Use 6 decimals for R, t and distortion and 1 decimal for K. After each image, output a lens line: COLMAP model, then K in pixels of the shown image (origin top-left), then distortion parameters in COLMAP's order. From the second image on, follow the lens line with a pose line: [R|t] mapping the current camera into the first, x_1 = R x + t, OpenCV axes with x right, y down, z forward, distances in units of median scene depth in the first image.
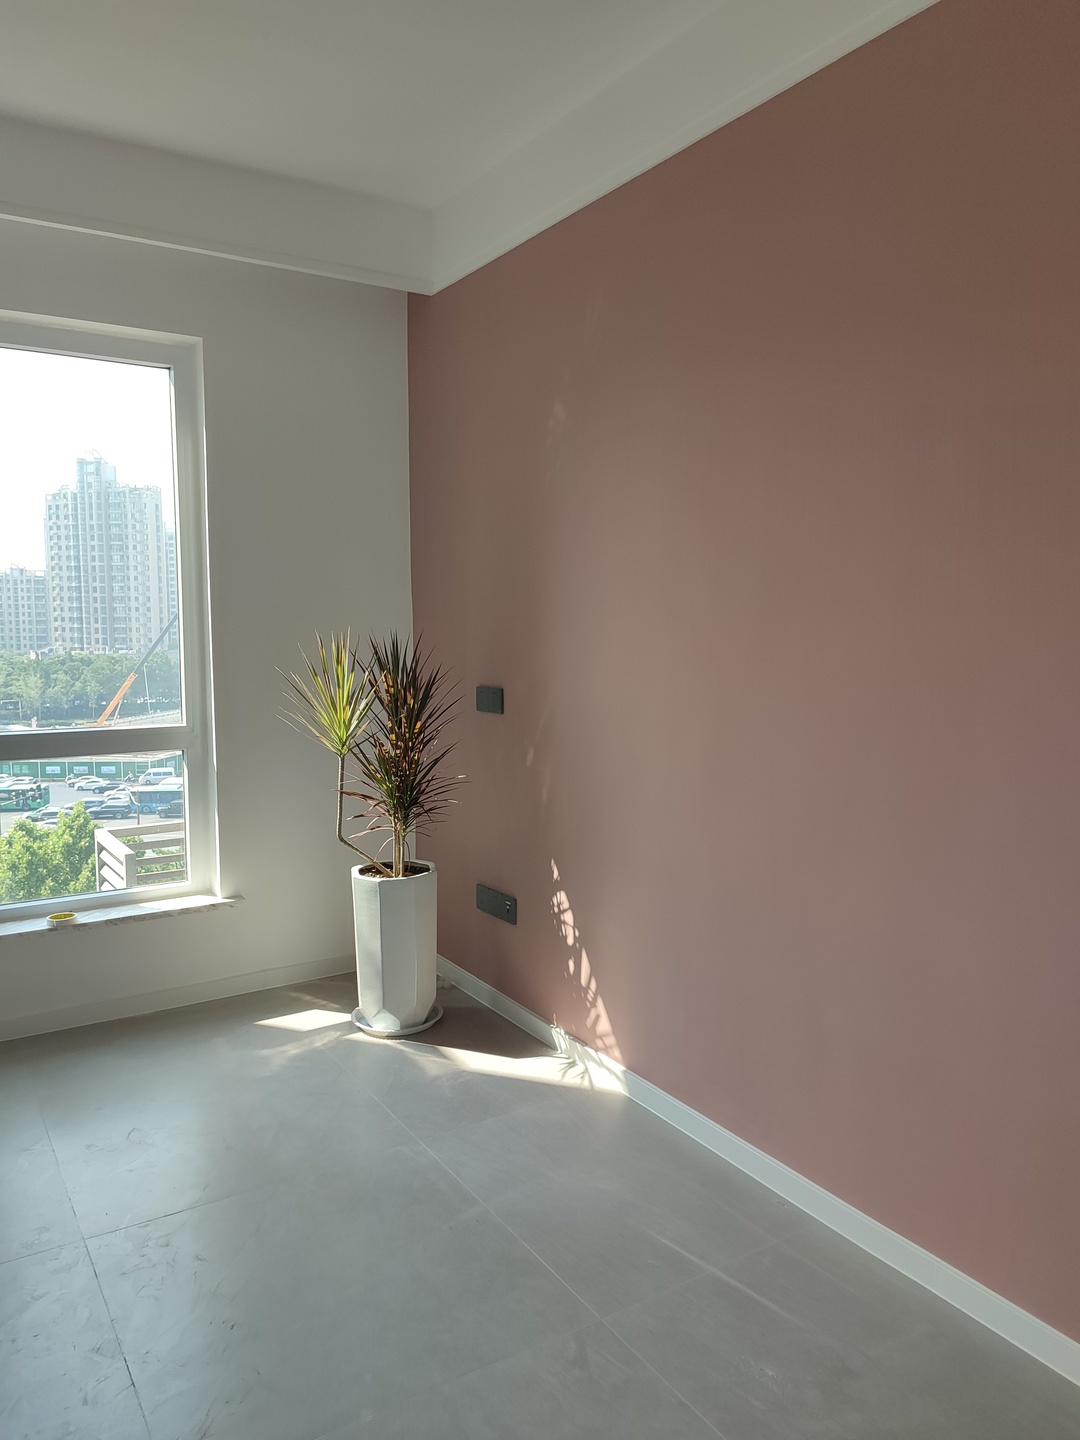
lens RADIAL K [[1028.1, 0, 542.1], [0, 1028.1, 722.3], [0, 0, 1]] dist [0.014619, -0.009768]
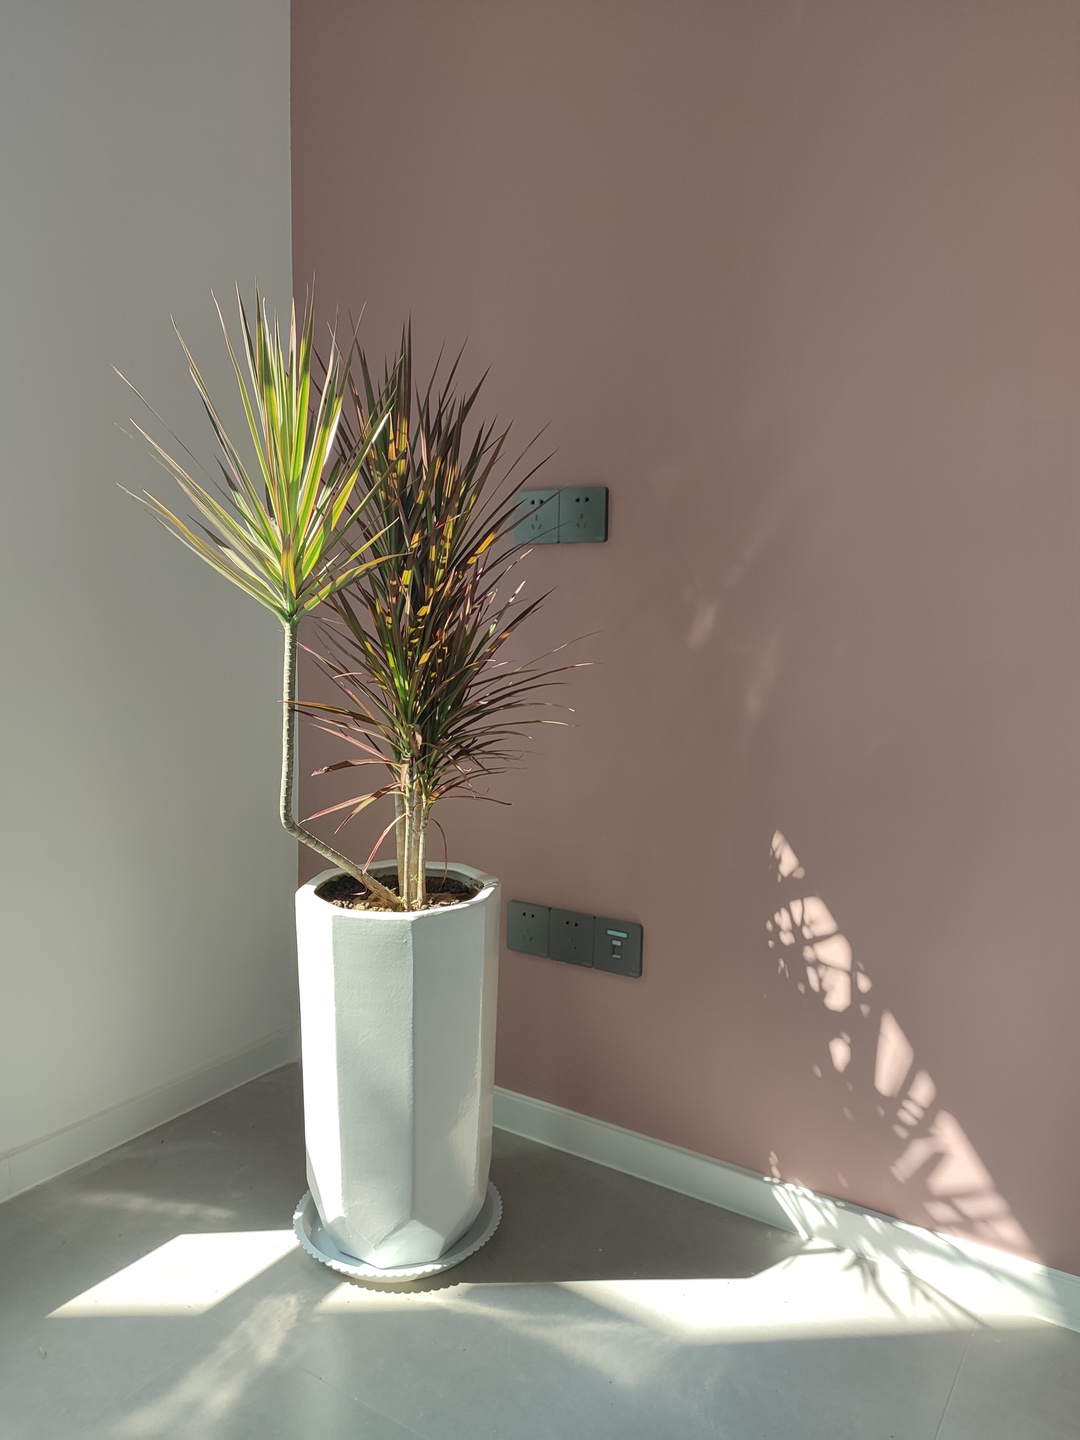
lens RADIAL K [[1028.1, 0, 542.4], [0, 1028.1, 705.8], [0, 0, 1]] dist [0.014619, -0.009768]
pose [[0.910406, -0.025543, 0.412926, -0.286323], [0.028719, 0.999586, -0.001484, 0.071671], [-0.412718, 0.013209, 0.910763, 0.611299]]
